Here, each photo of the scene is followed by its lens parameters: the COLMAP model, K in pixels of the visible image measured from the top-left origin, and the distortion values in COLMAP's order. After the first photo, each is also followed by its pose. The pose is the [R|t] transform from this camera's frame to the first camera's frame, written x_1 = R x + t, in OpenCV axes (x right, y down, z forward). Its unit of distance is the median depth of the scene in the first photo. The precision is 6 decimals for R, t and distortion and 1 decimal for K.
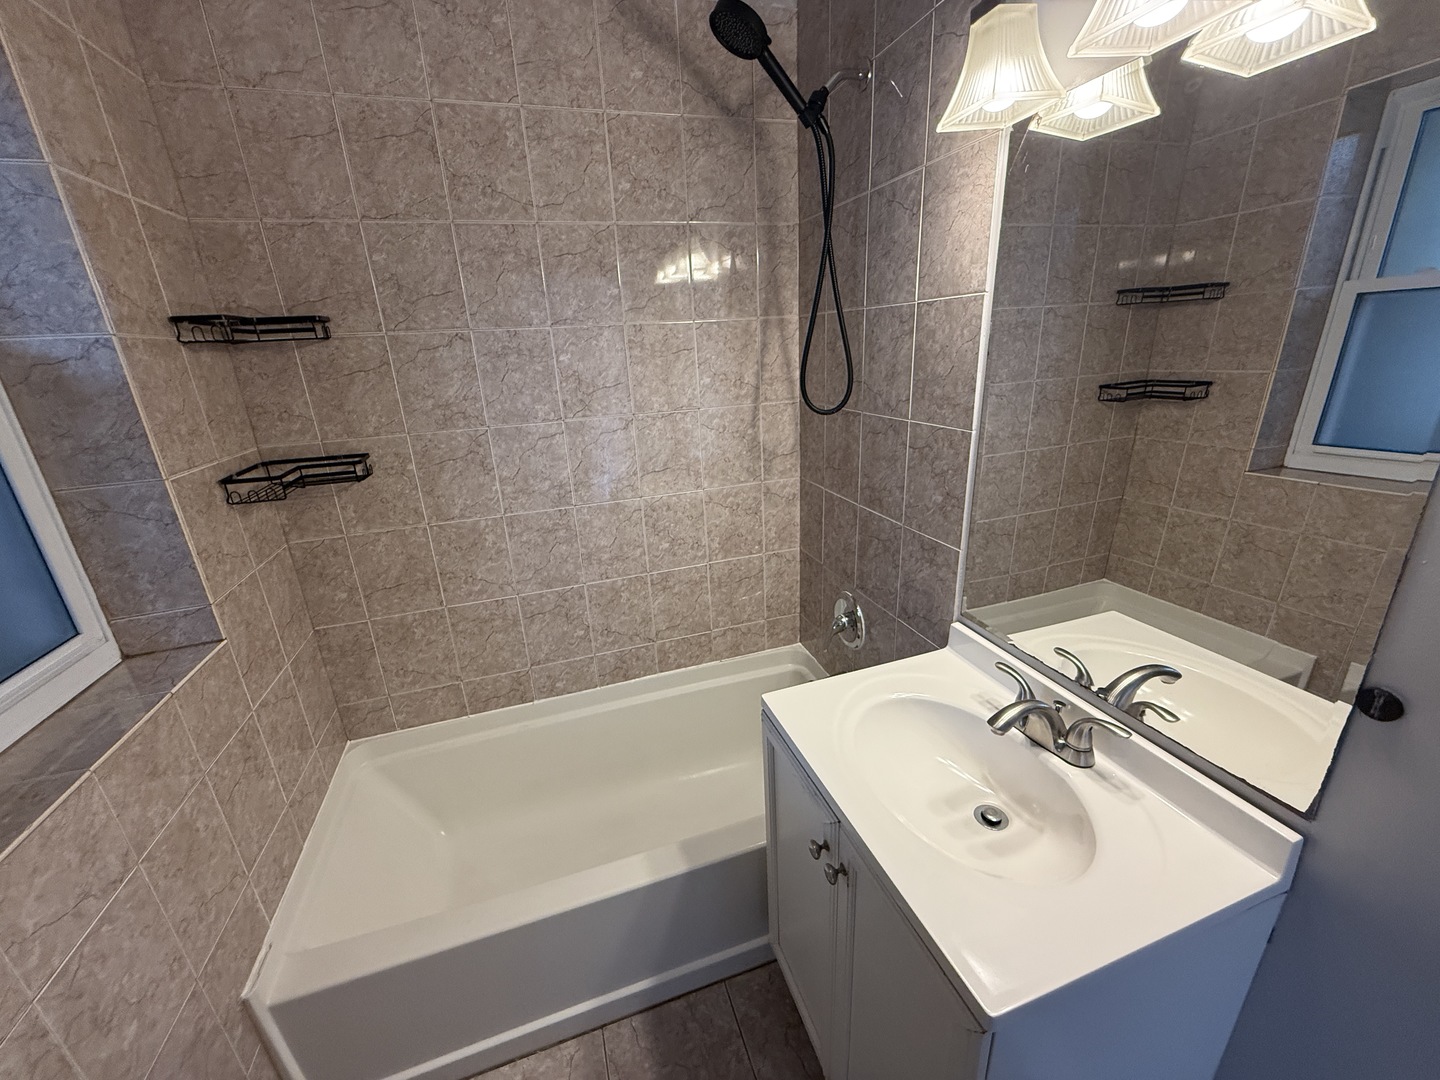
lens RADIAL K [[572.9, 0, 720.5], [0, 572.9, 537.9], [0, 0, 1]] dist [0.001035, -0.000031]
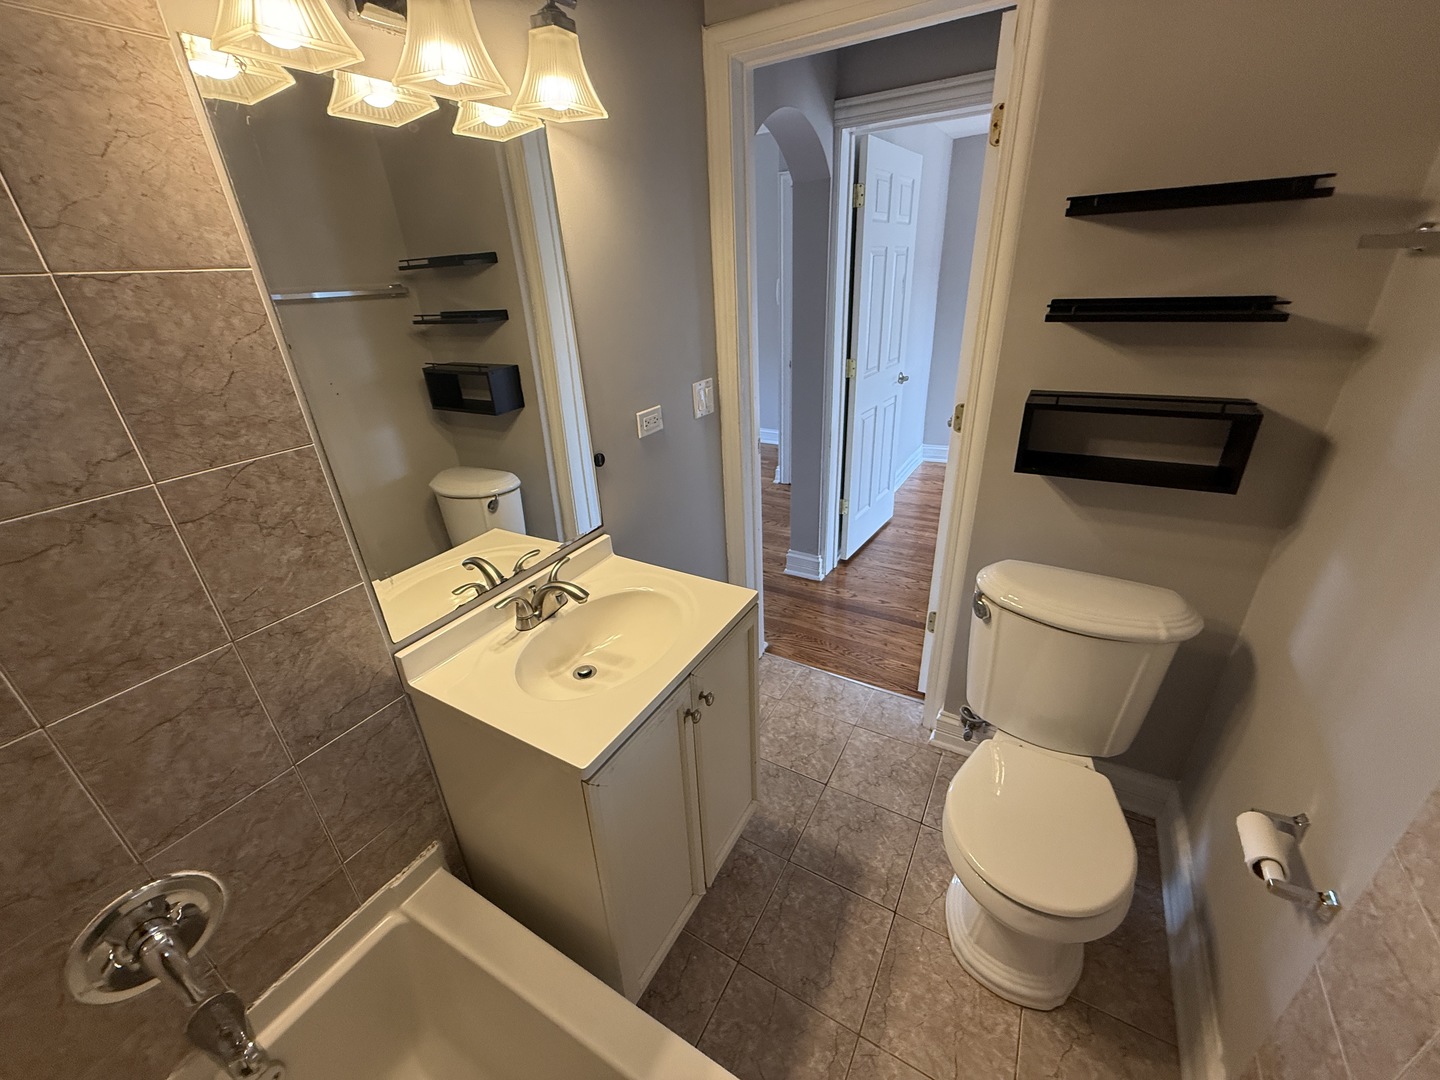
lens RADIAL K [[572.9, 0, 720.8], [0, 572.9, 539.3], [0, 0, 1]] dist [0.001035, -0.000031]
pose [[-0.654101, -0.247604, 0.714734, -0.506930], [0.320904, 0.764819, 0.558635, -0.326238], [-0.684962, 0.594764, -0.420811, 0.957022]]
